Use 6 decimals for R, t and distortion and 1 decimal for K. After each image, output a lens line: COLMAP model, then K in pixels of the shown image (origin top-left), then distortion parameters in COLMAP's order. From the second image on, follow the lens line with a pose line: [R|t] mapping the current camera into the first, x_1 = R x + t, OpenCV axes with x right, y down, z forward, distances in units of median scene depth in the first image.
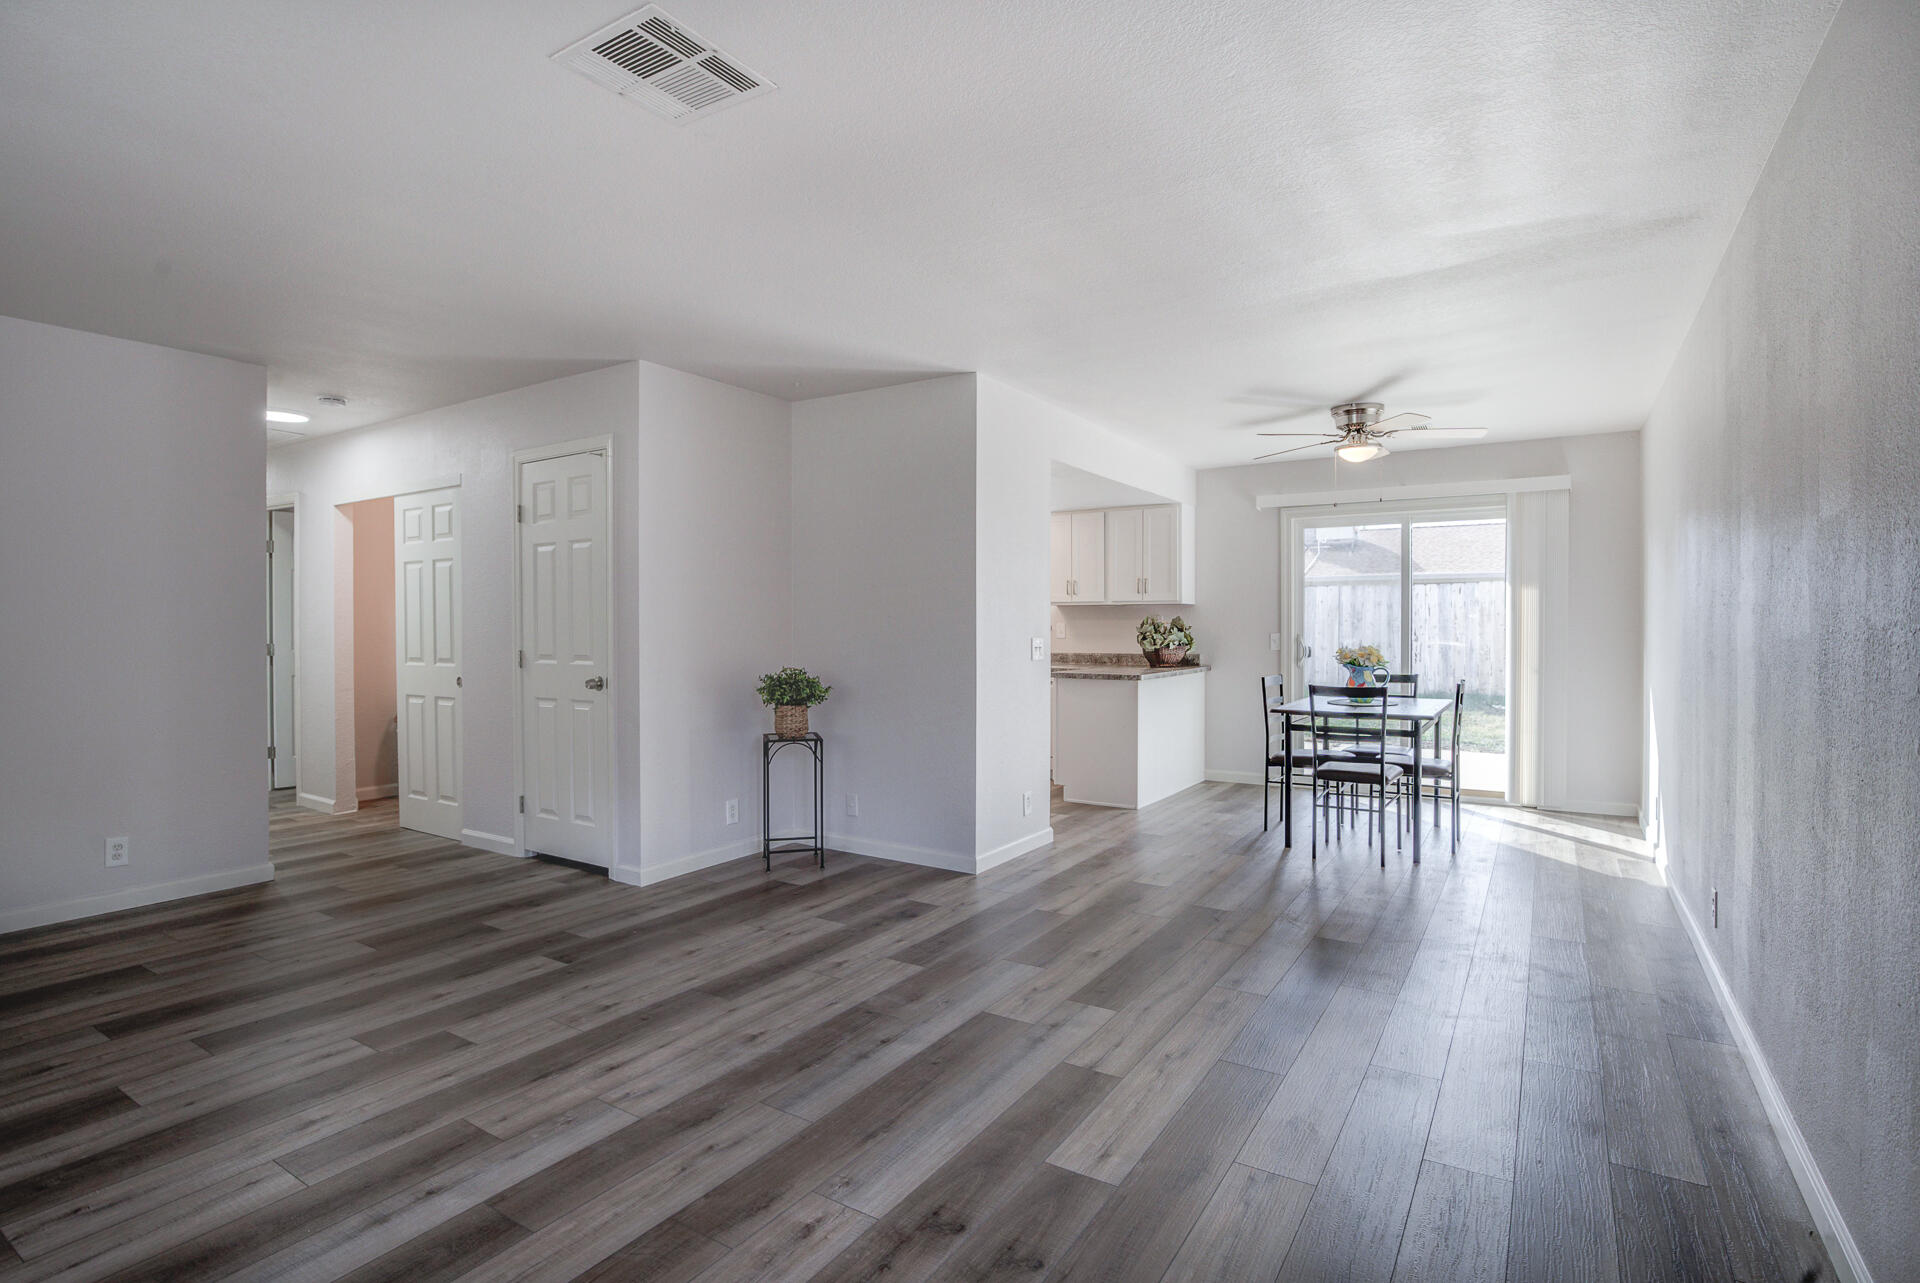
lens RADIAL K [[933.2, 0, 963.8], [0, 933.2, 639.7], [0, 0, 1]] dist [-0.036510, 0.008347]
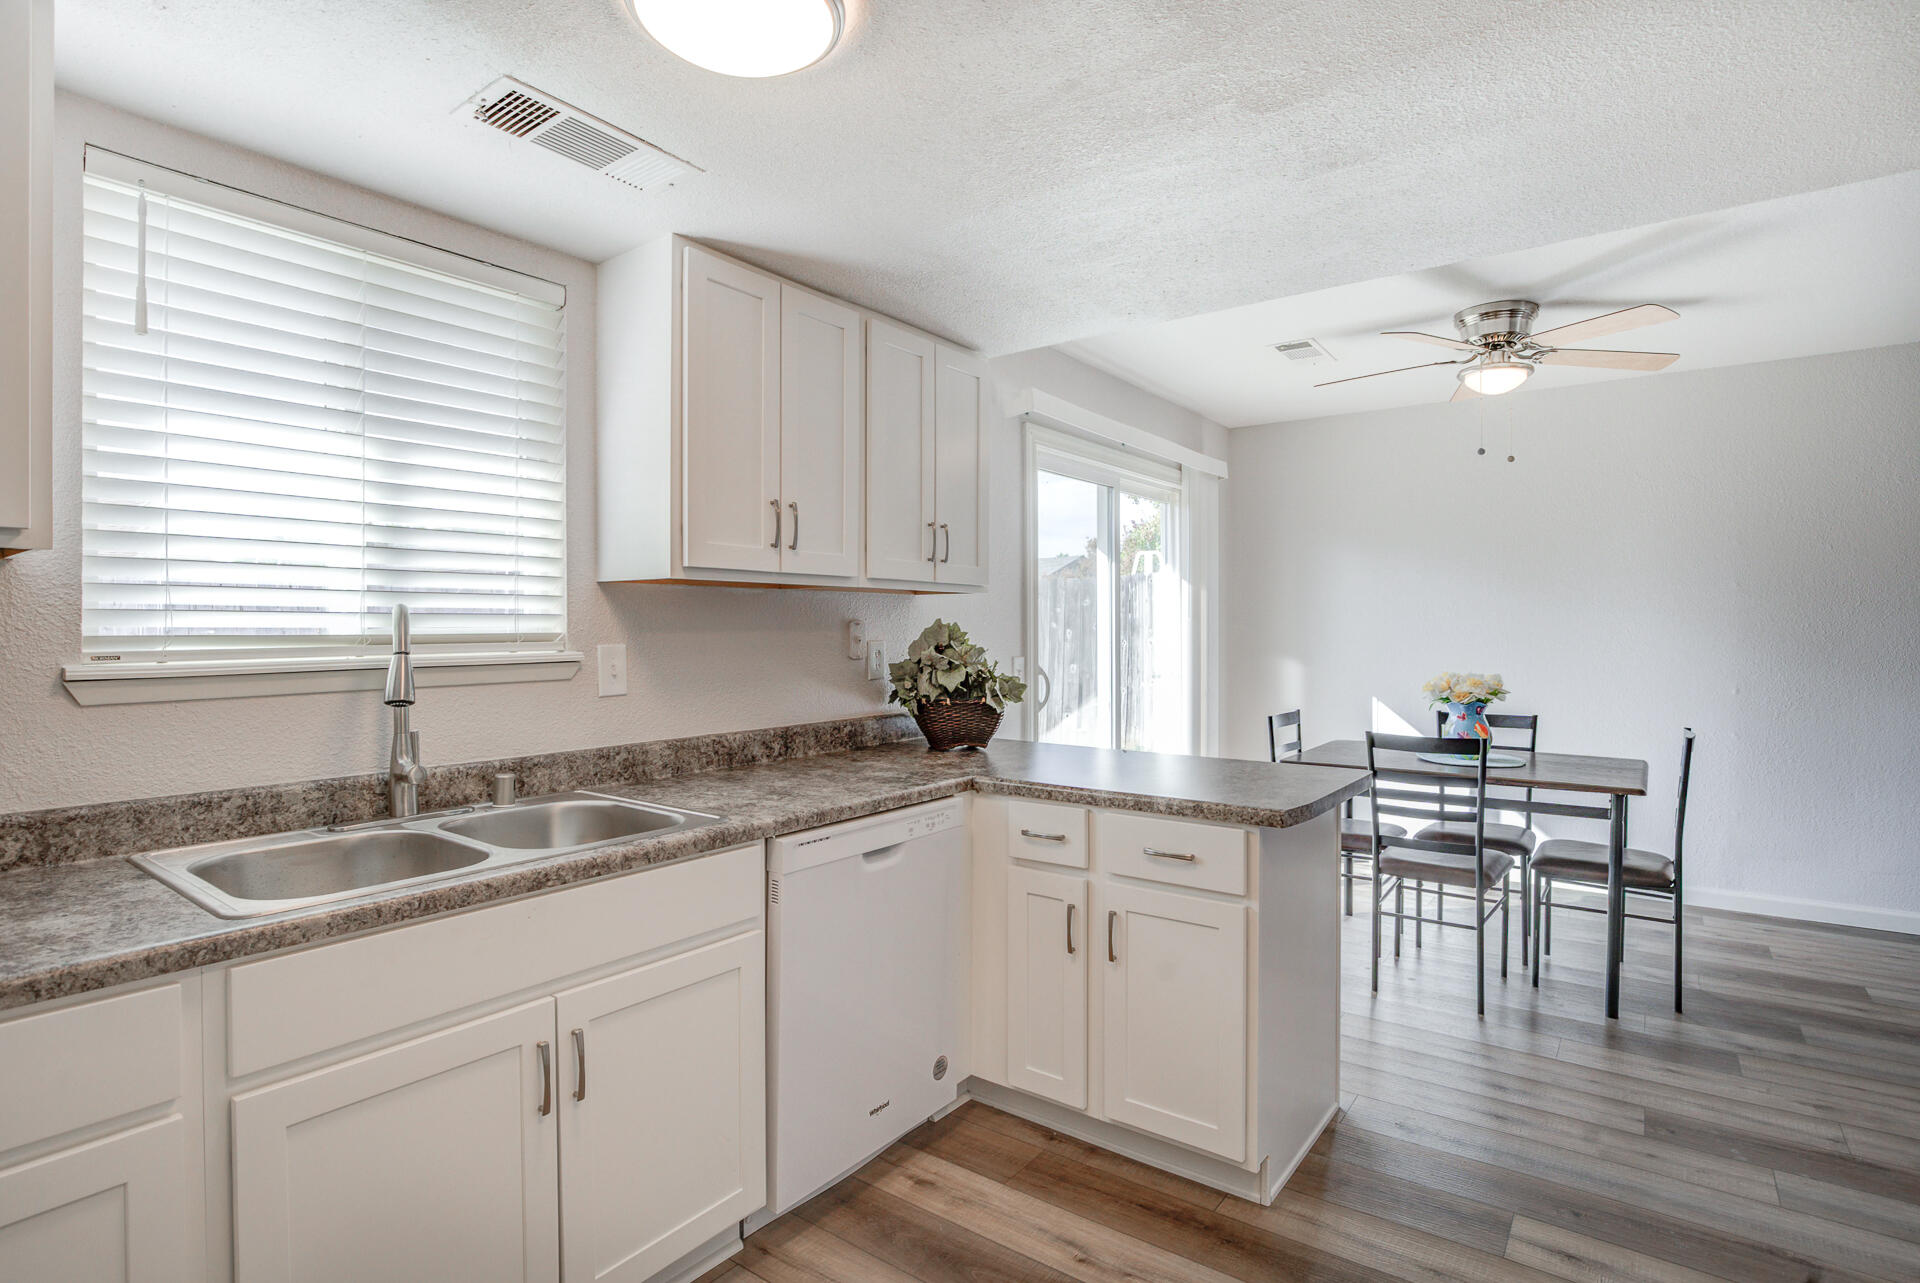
lens RADIAL K [[979.8, 0, 962.2], [0, 979.8, 629.9], [0, 0, 1]] dist [-0.001865, -0.000346]
pose [[0.065112, 0.013101, 0.997792, -0.212482], [0.036721, 0.999205, -0.015516, -0.014227], [-0.997202, 0.037650, 0.064579, 0.961730]]
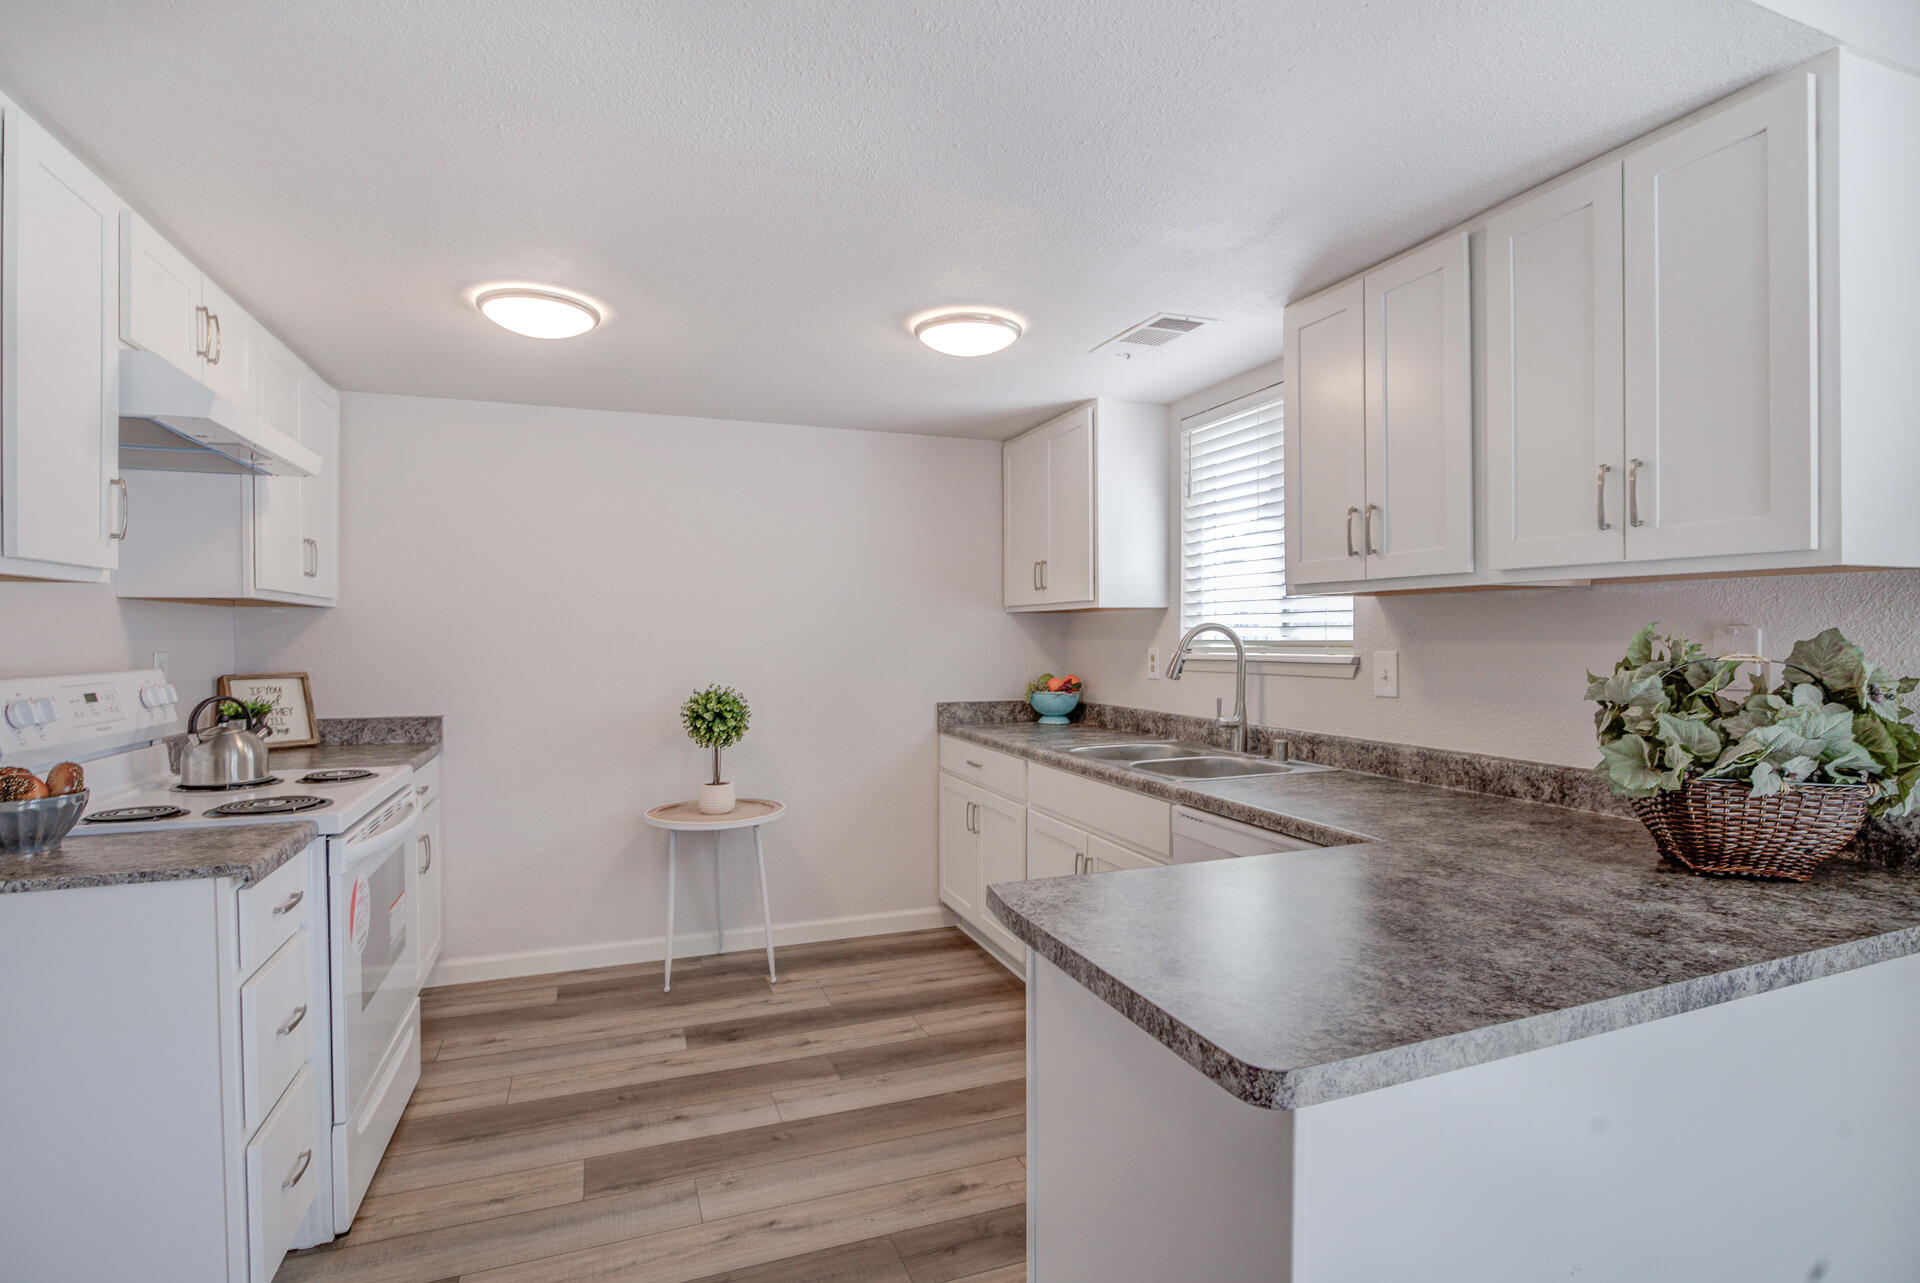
lens RADIAL K [[933.2, 0, 963.8], [0, 933.2, 639.7], [0, 0, 1]] dist [-0.036510, 0.008347]
pose [[0.807546, 0.002392, -0.589799, 0.193882], [-0.007043, 0.999960, -0.005588, -0.020314], [0.589762, 0.008667, 0.807530, 0.720872]]
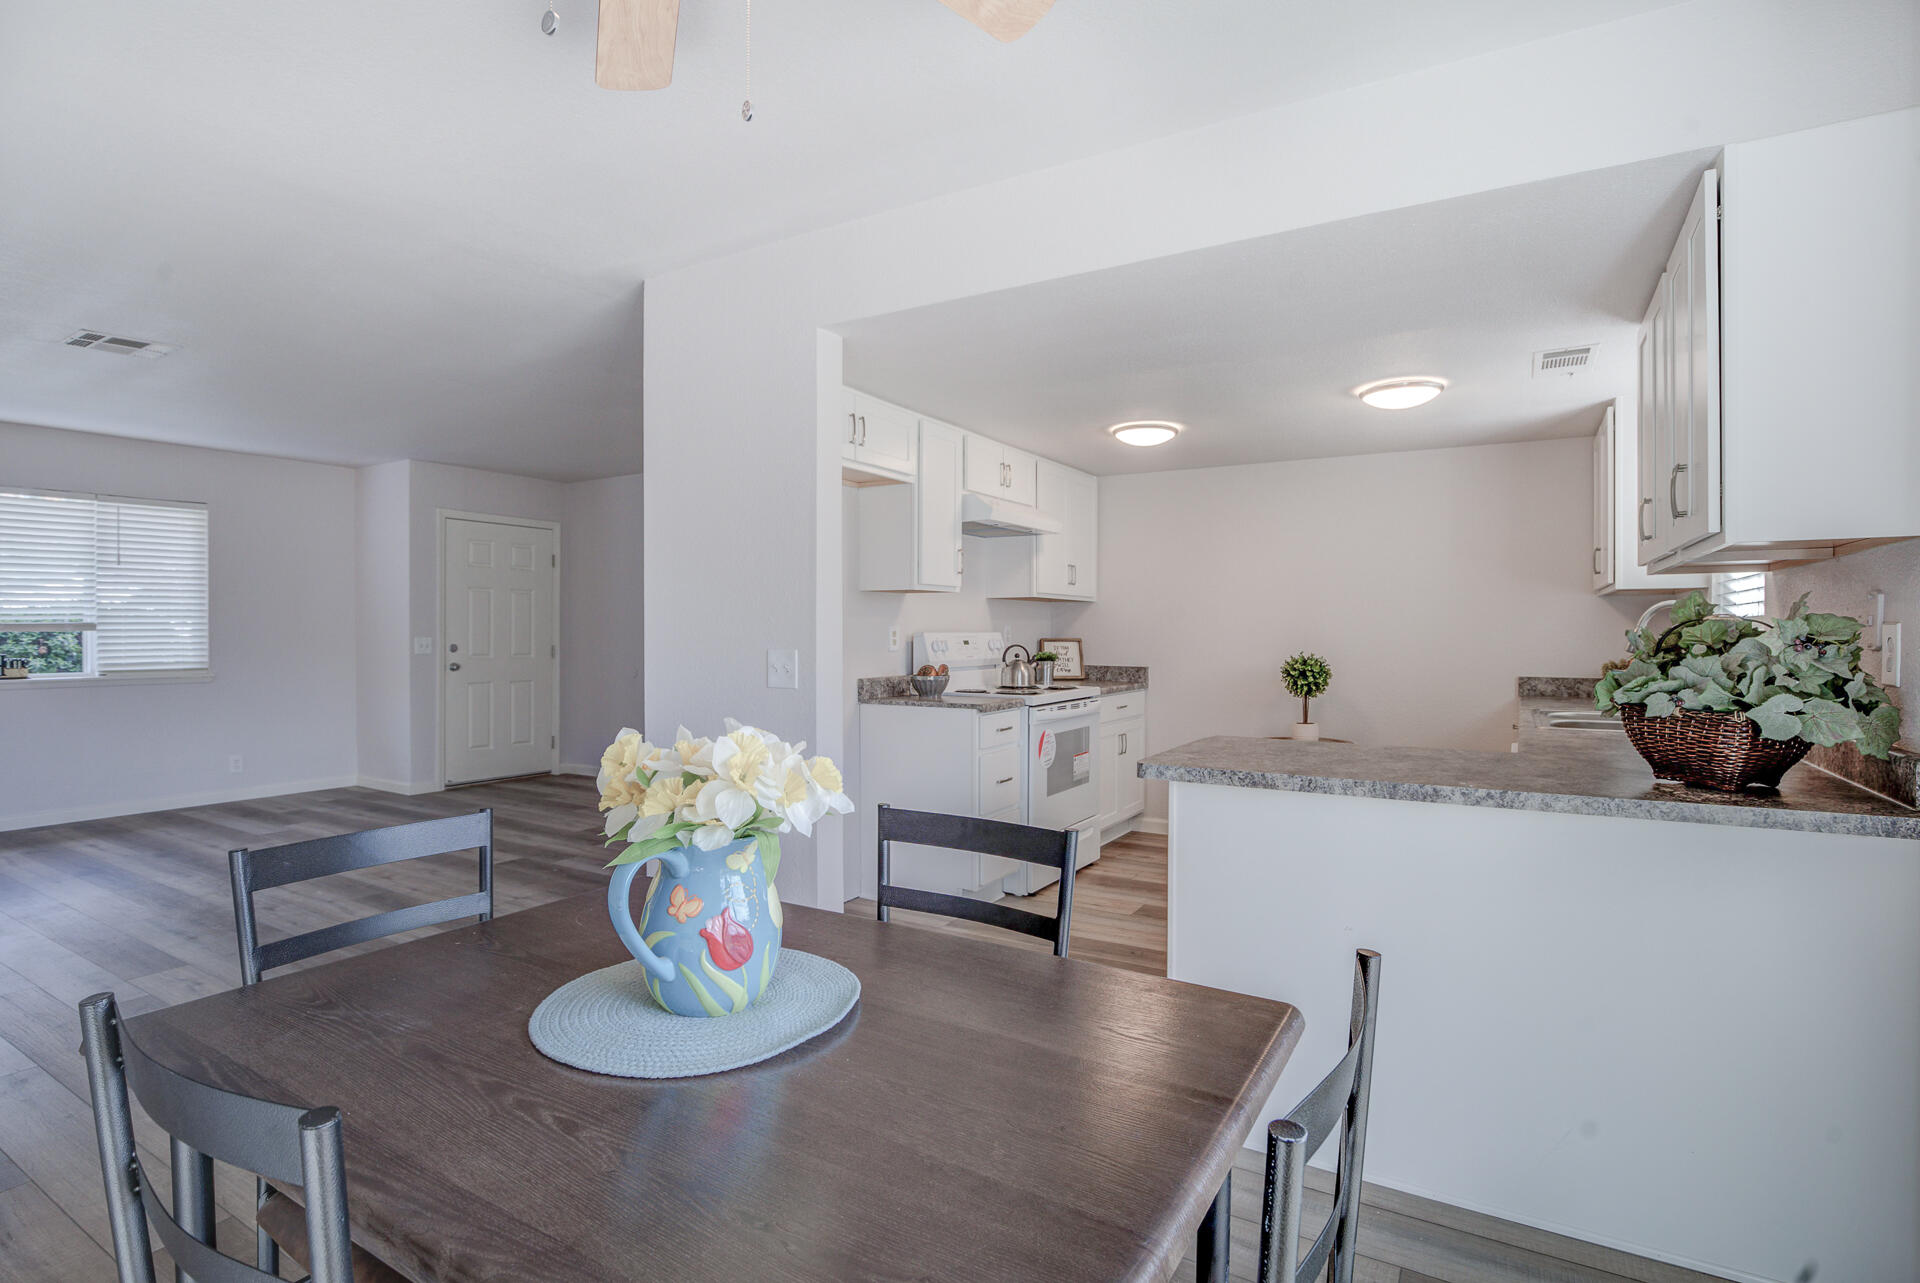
lens RADIAL K [[926.1, 0, 967.3], [0, 926.1, 642.6], [0, 0, 1]] dist [-0.039098, 0.007666]
pose [[0.034696, 0.015928, -0.999271, 0.466643], [-0.016491, 0.999746, 0.015362, -0.011822], [0.999262, 0.015946, 0.034950, 0.767284]]
